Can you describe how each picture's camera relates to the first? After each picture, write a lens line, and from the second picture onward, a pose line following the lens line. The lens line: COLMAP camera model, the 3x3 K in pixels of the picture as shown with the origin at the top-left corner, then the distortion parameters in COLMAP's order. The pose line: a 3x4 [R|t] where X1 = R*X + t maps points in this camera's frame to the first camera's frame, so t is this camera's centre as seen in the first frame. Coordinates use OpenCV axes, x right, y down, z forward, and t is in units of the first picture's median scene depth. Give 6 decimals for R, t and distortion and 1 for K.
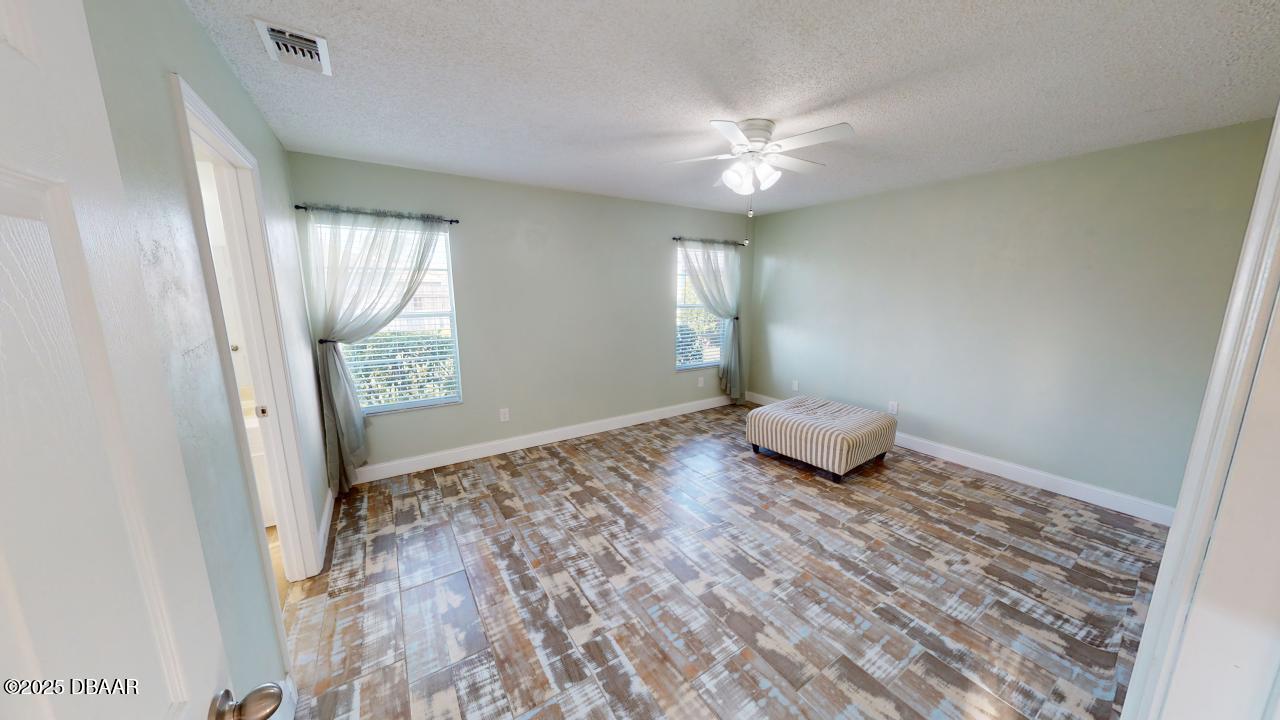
lens RADIAL K [[404.3, 0, 640.6], [0, 404.3, 359.5], [0, 0, 1]] dist [-0.001050, -0.000062]
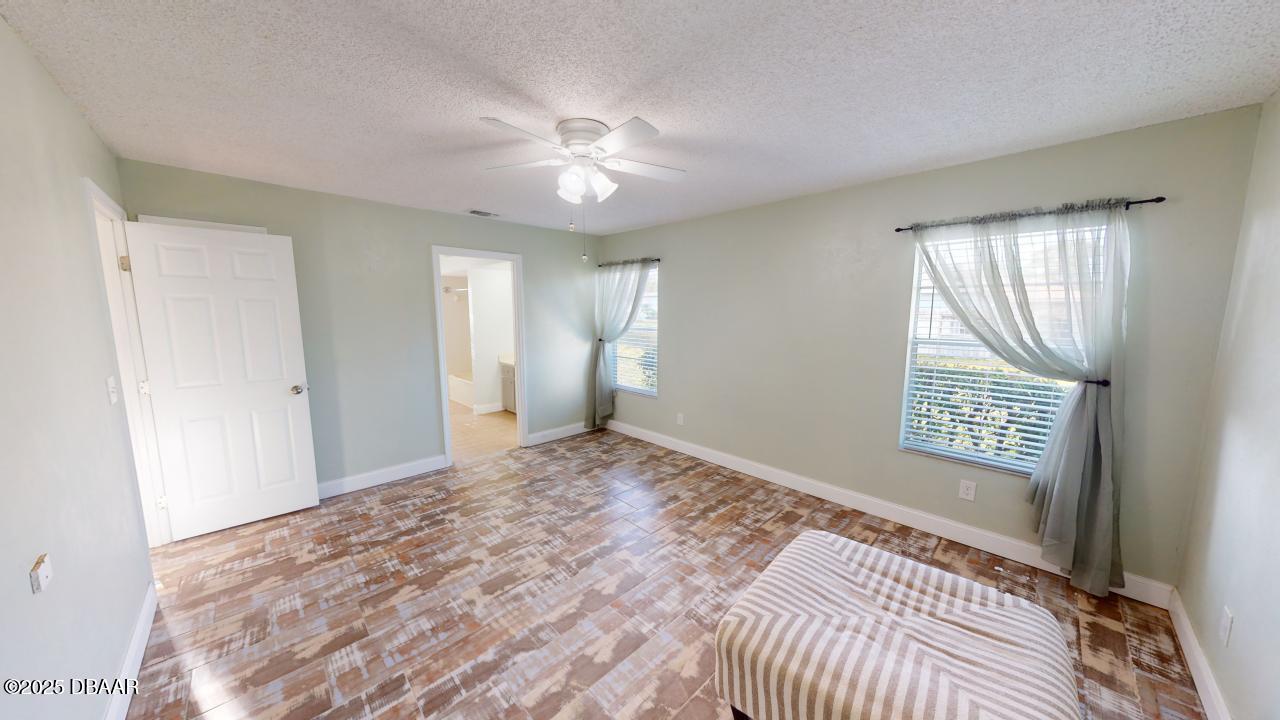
lens RADIAL K [[404.3, 0, 641.1], [0, 404.3, 360.6], [0, 0, 1]] dist [-0.001050, -0.000062]
pose [[0.201534, 0.122935, -0.971736, 1.040903], [-0.170527, 0.981345, 0.088784, -0.154581], [0.964523, 0.147814, 0.218738, 0.865568]]
